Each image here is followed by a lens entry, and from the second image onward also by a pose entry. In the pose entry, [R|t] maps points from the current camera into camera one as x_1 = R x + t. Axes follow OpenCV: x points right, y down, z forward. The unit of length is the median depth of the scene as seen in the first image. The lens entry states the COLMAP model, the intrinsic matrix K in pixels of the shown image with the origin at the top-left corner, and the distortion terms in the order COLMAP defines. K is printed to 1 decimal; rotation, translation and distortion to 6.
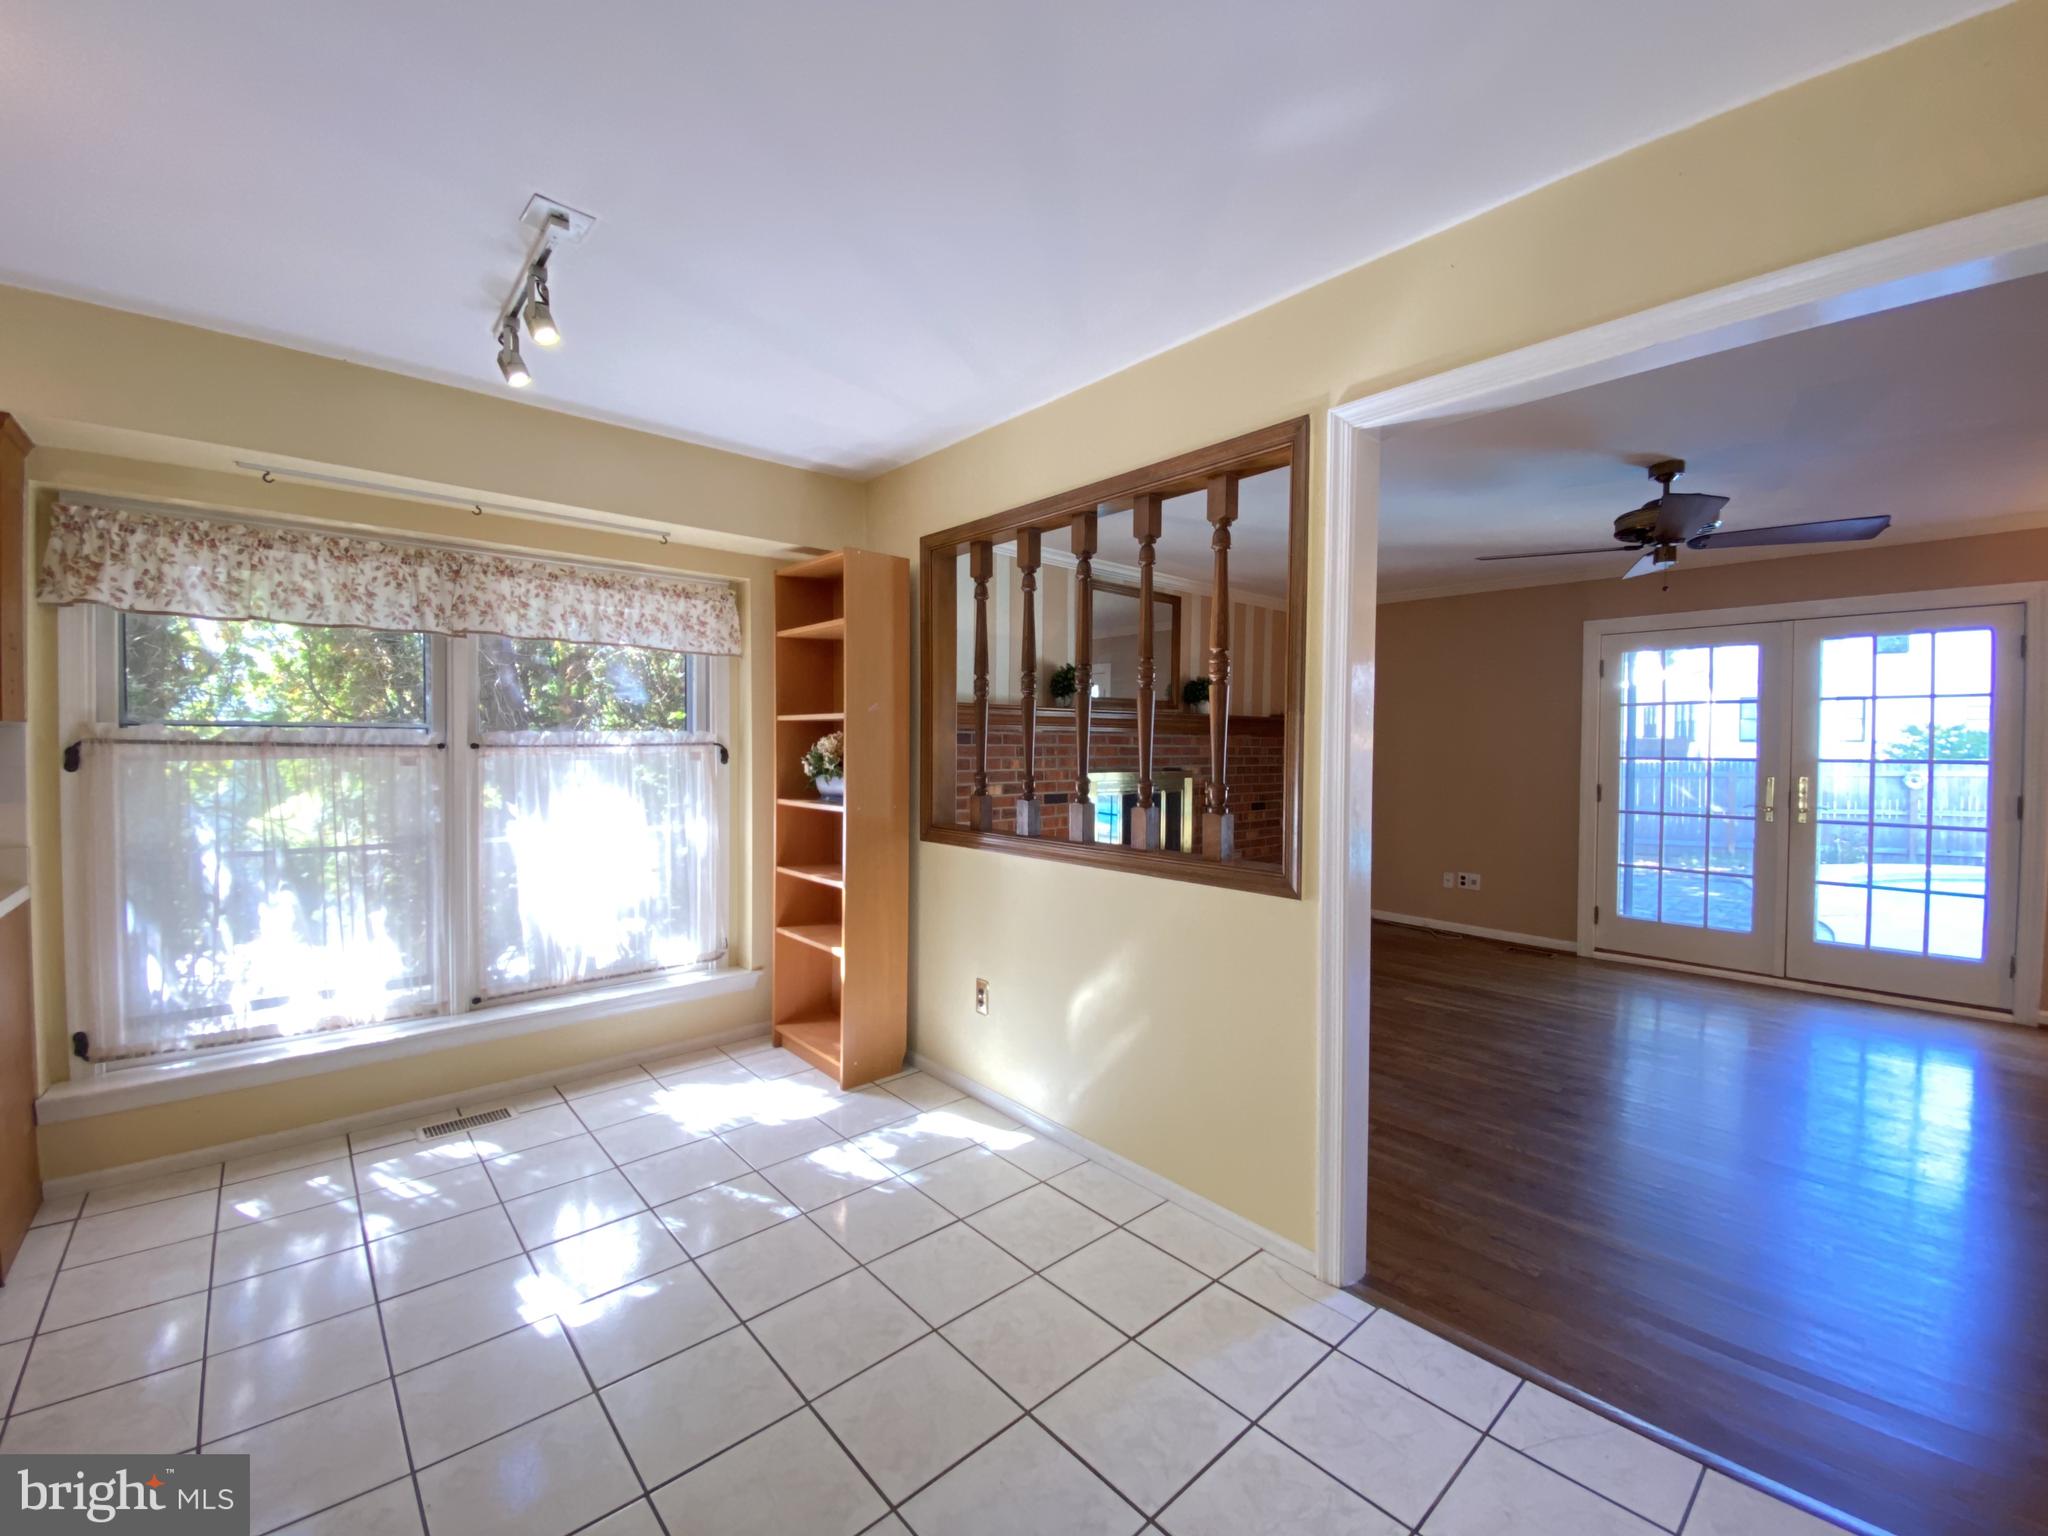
lens RADIAL K [[840.6, 0, 1002.3], [0, 840.6, 759.9], [0, 0, 1]] dist [-0.022239, -0.002063]
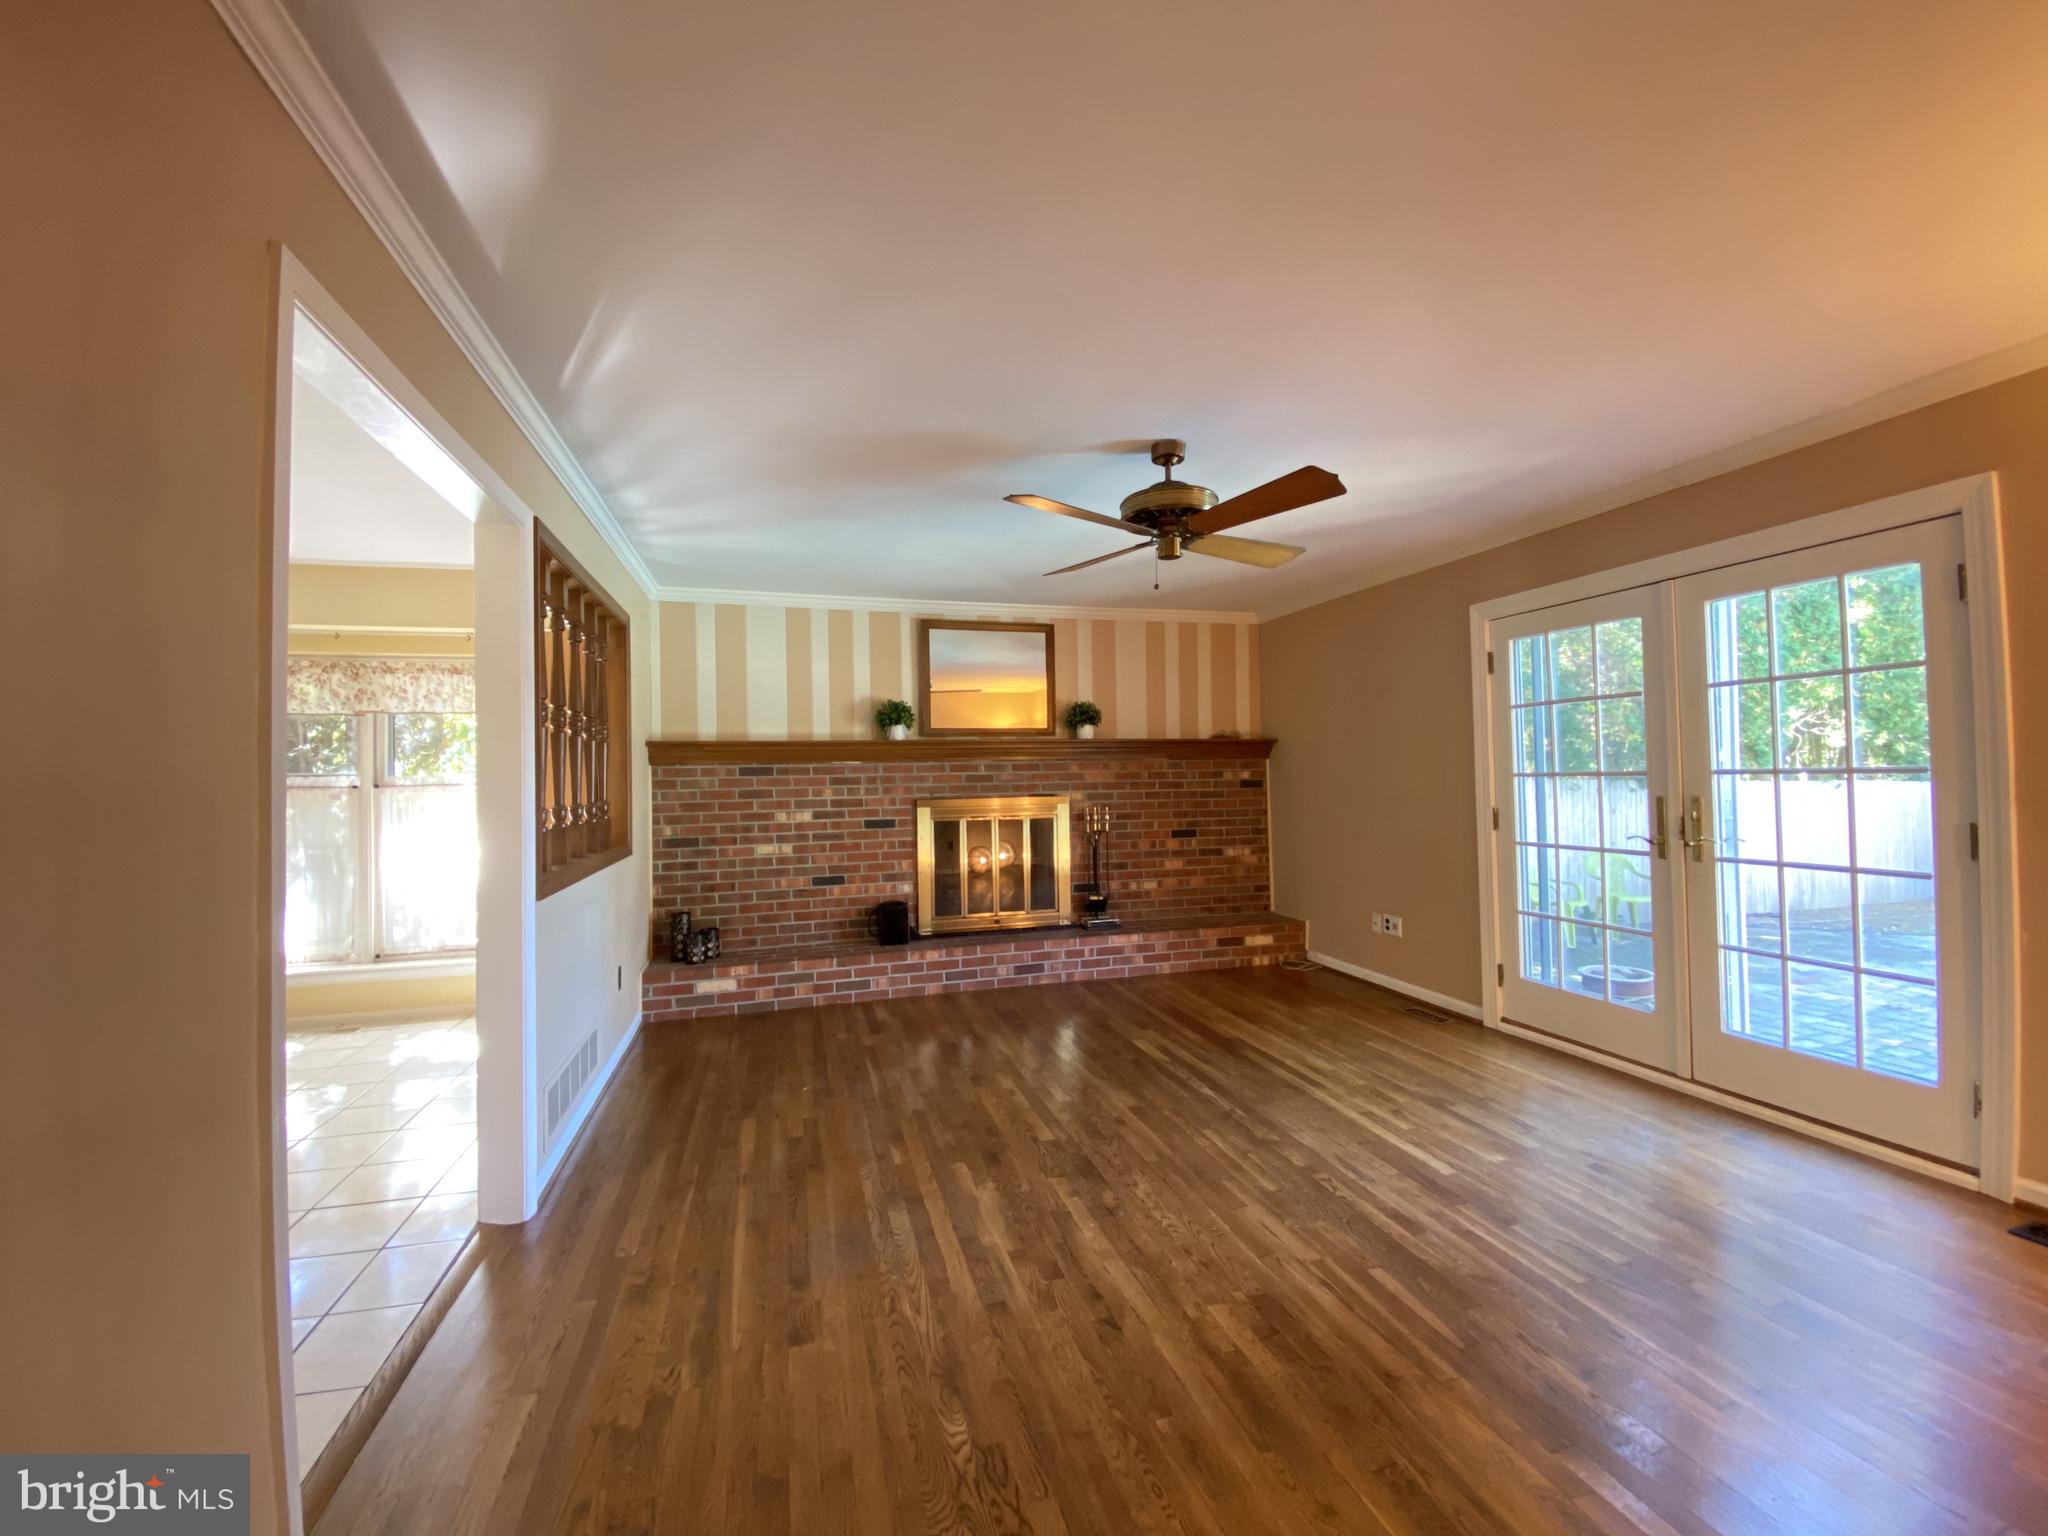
lens RADIAL K [[840.6, 0, 999.0], [0, 840.6, 762.1], [0, 0, 1]] dist [-0.022239, -0.002063]
pose [[0.900703, -0.028089, -0.433526, 1.034791], [0.015194, 0.999334, -0.033181, 0.006722], [0.434169, 0.023299, 0.900530, 0.128759]]
